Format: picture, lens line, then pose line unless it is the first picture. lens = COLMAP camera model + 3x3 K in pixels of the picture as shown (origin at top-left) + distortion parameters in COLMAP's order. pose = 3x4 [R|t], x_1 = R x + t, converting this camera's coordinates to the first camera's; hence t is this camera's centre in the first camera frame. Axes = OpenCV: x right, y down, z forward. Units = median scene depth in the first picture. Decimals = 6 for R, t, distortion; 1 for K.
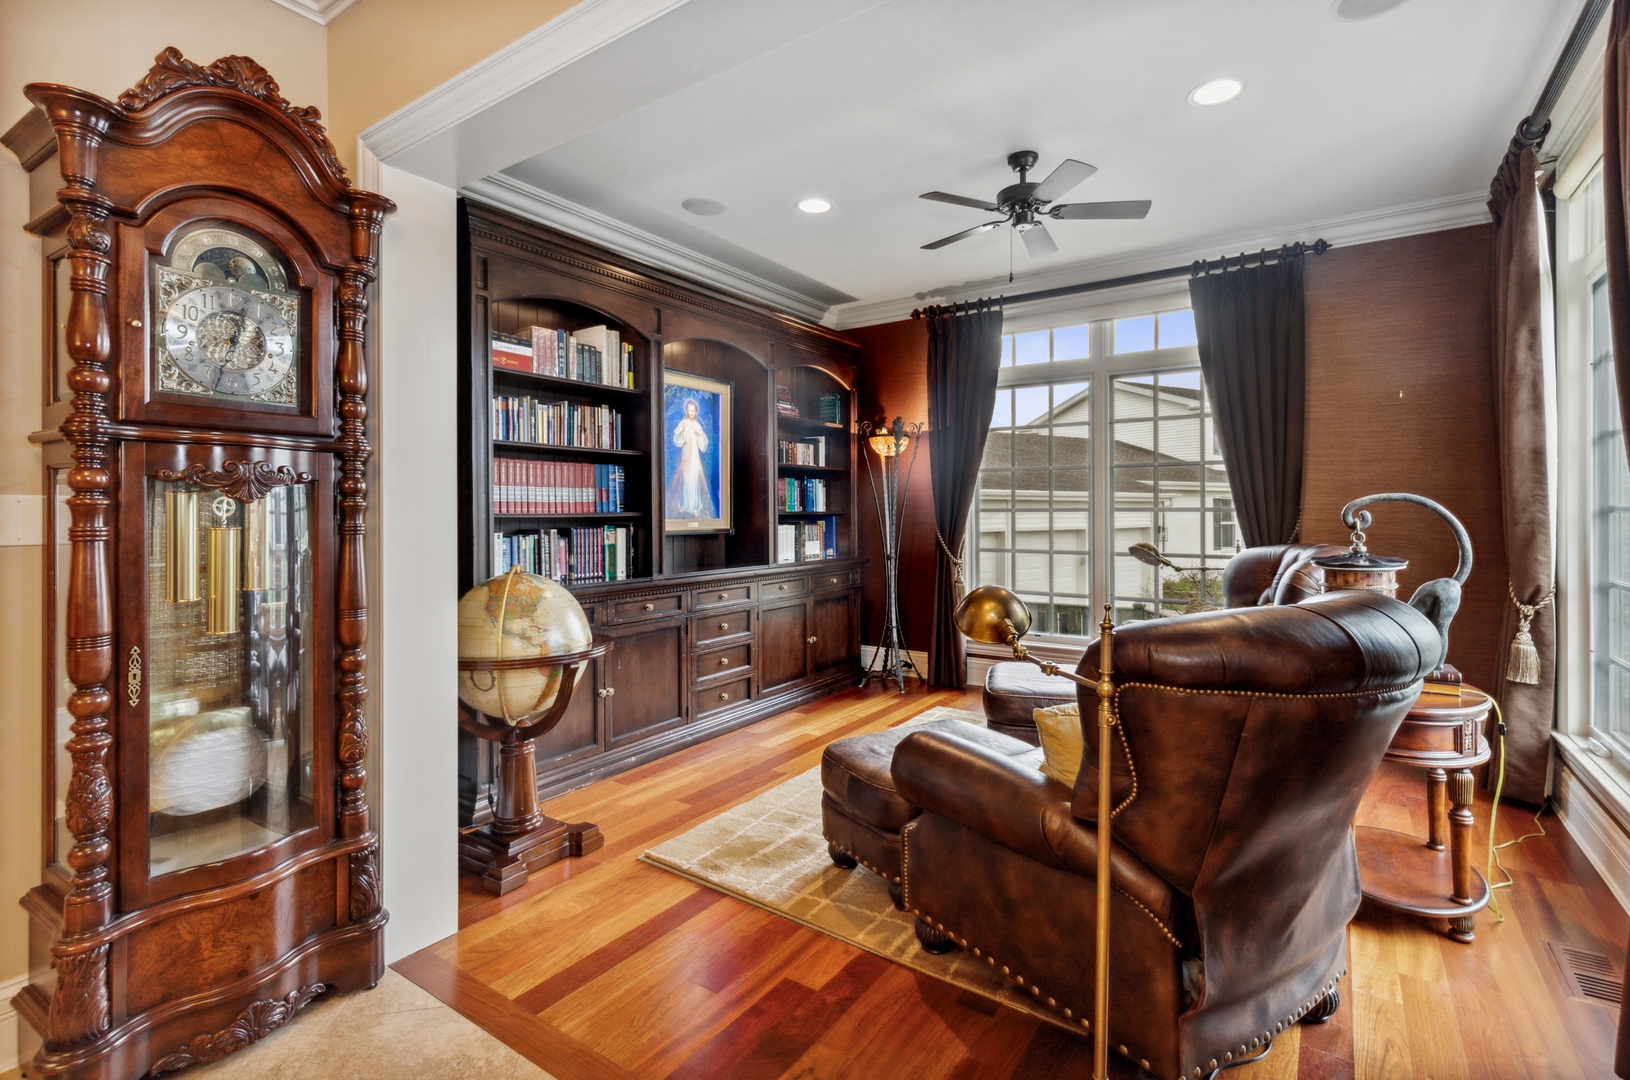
lens RADIAL K [[753.5, 0, 832.3], [0, 753.5, 510.1], [0, 0, 1]] dist [0.008280, -0.001079]
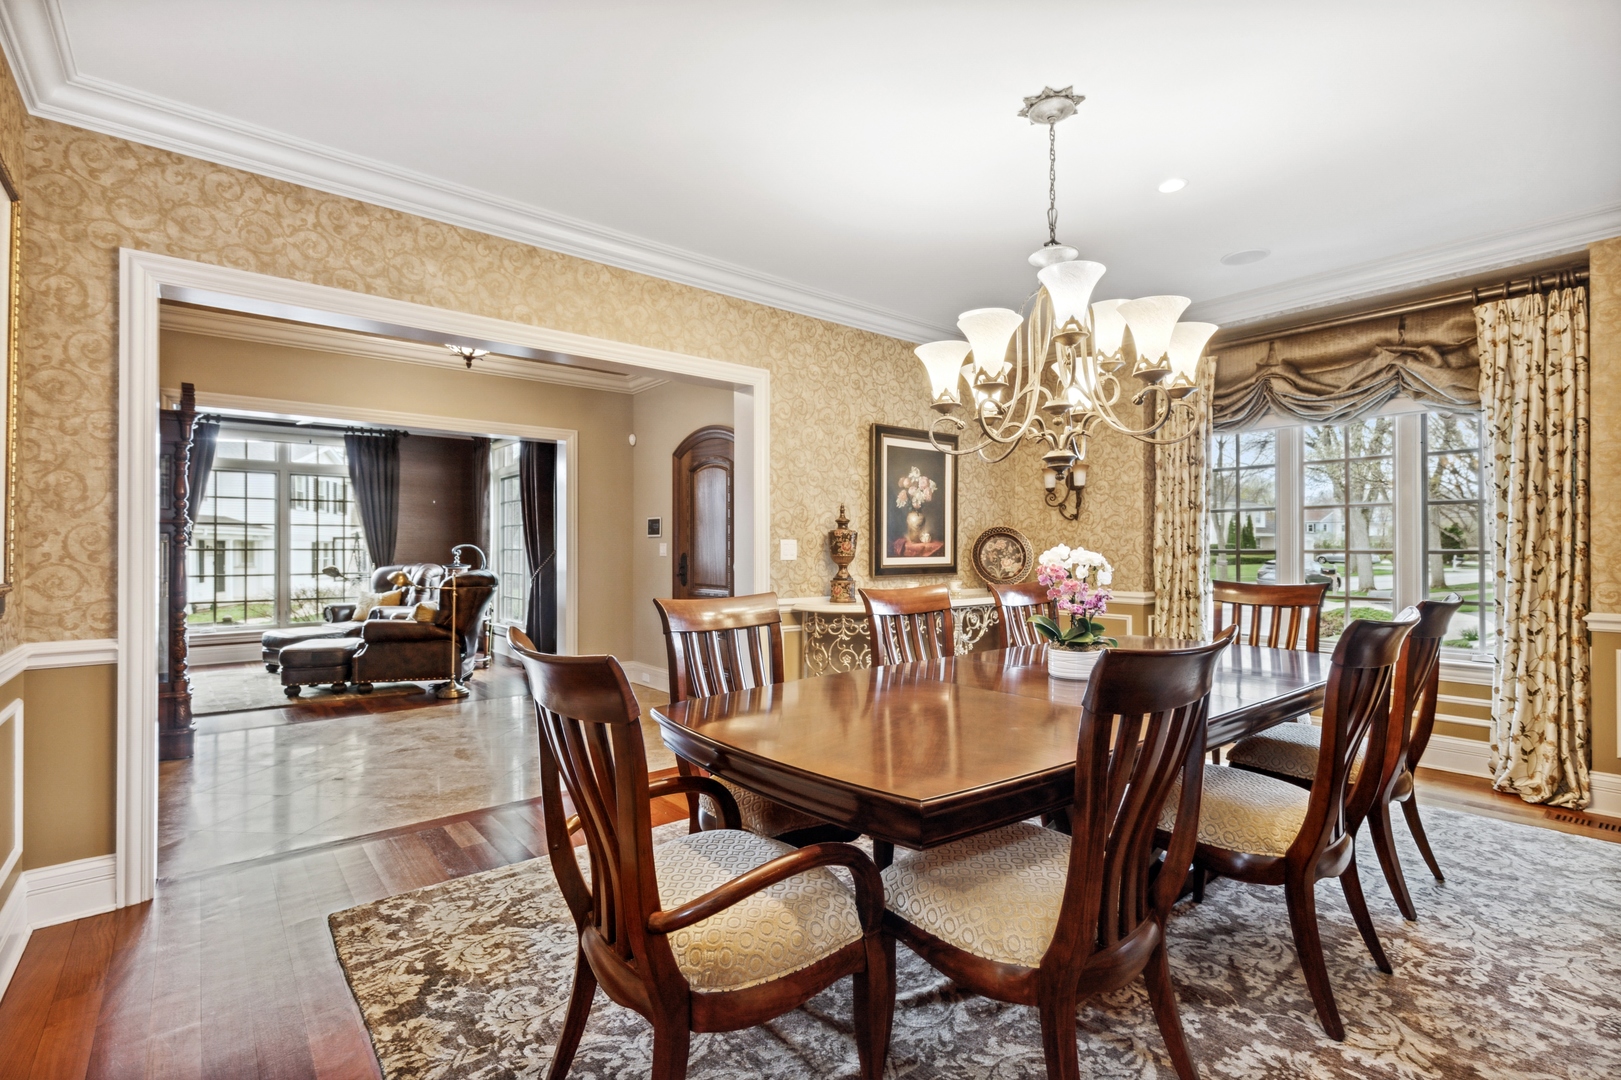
lens RADIAL K [[749.3, 0, 808.5], [0, 749.3, 542.8], [0, 0, 1]] dist [0.008280, -0.001079]
pose [[0.286625, 0.014245, 0.957937, -1.541132], [-0.000760, 0.999893, -0.014642, 0.014889], [-0.958042, 0.003468, 0.286605, -1.065283]]
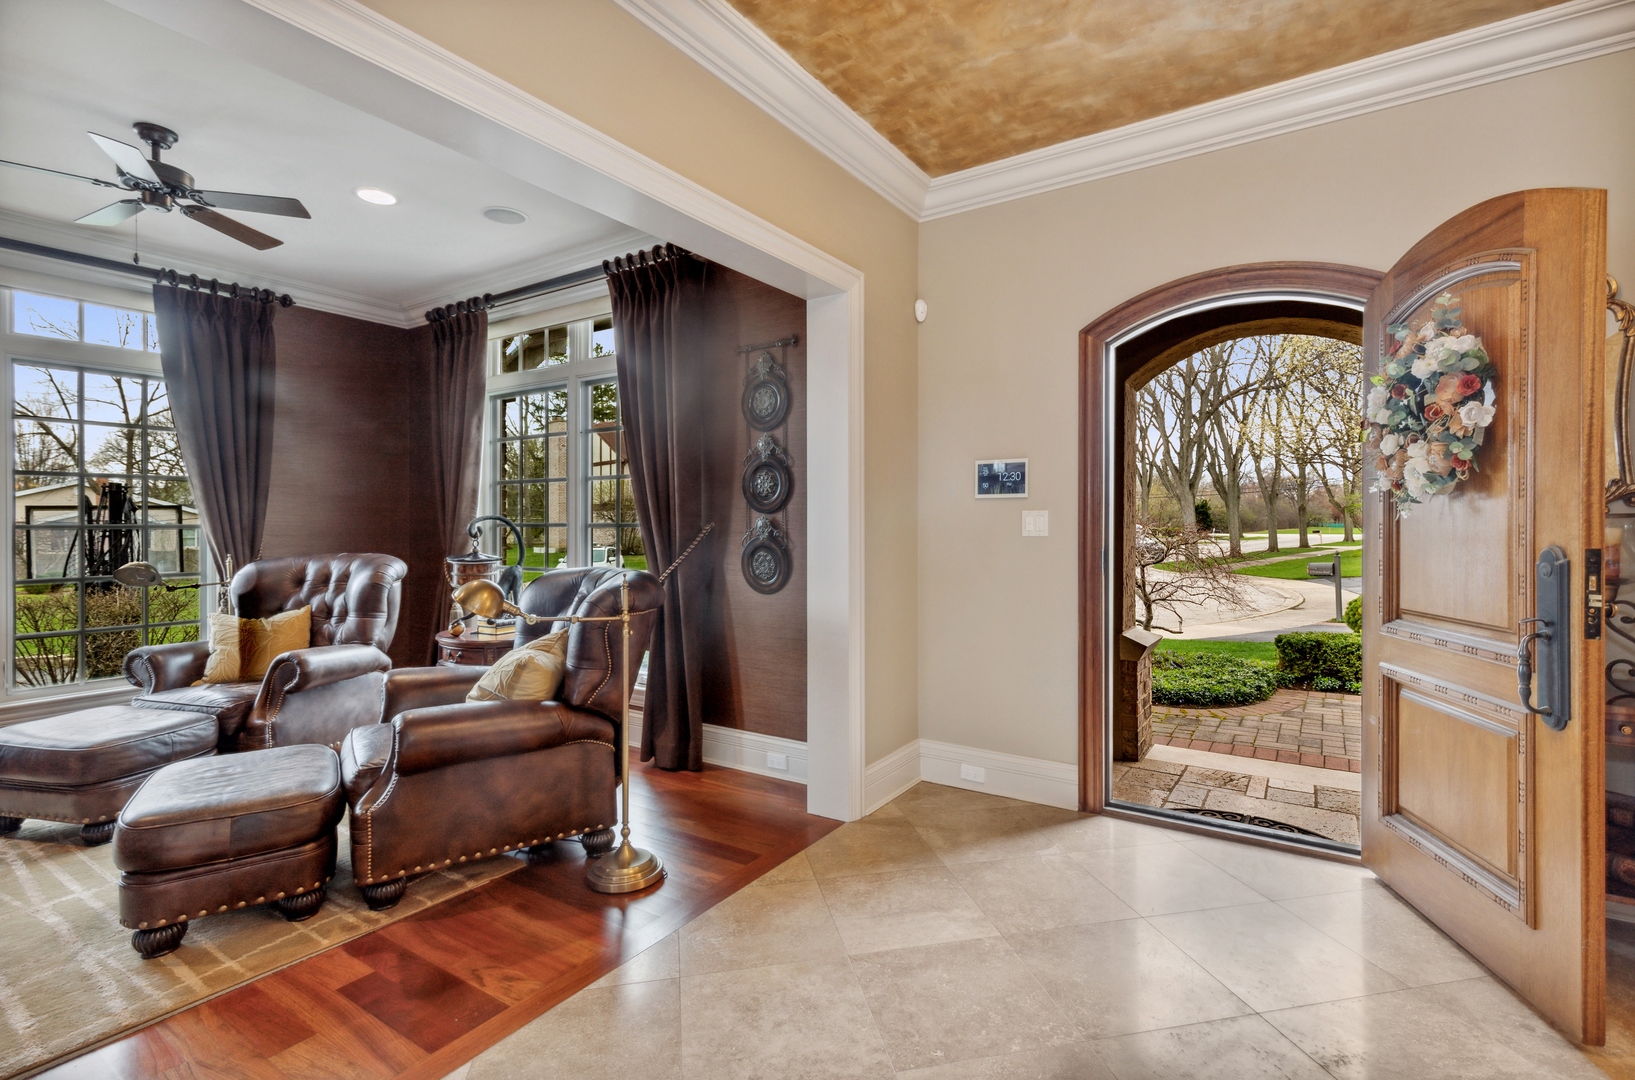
lens RADIAL K [[755.8, 0, 829.0], [0, 755.8, 524.8], [0, 0, 1]] dist [0.008280, -0.001079]
pose [[-0.008121, 0.001435, 0.999966, -0.704100], [0.004111, 0.999991, -0.001402, 0.003447], [-0.999959, 0.004099, -0.008127, 0.230571]]
